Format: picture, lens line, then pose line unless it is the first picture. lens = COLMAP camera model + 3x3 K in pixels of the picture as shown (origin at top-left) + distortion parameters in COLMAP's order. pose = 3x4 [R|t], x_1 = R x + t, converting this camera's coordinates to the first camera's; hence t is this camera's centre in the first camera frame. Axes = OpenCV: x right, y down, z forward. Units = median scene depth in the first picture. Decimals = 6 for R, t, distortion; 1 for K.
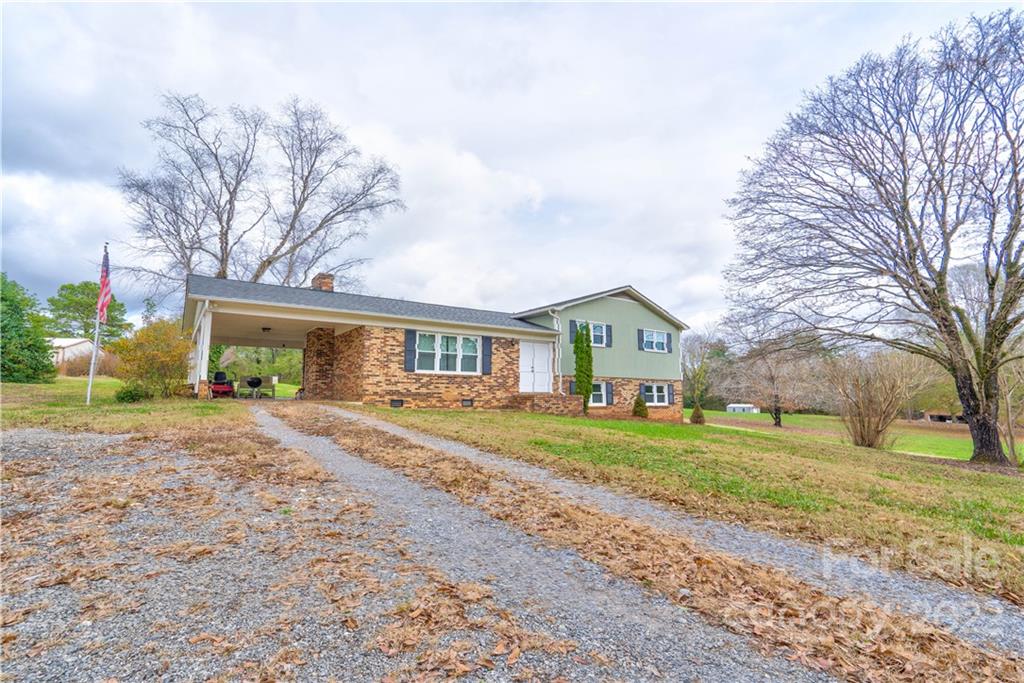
lens RADIAL K [[470.3, 0, 510.7], [0, 470.3, 343.6], [0, 0, 1]] dist [-0.001819, 0.006977]
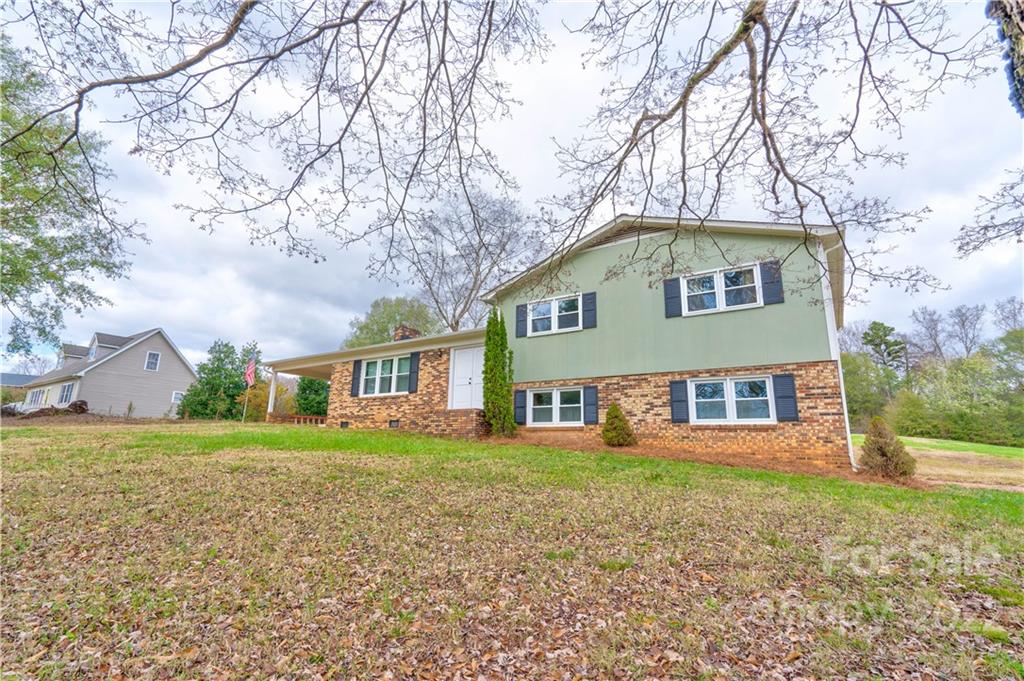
lens RADIAL K [[470.3, 0, 512.8], [0, 470.3, 338.9], [0, 0, 1]] dist [-0.001819, 0.006977]
pose [[0.358372, -0.212124, -0.909160, 0.872571], [0.089466, 0.977166, -0.192726, 0.155900], [0.929282, -0.012272, 0.369167, 0.829091]]
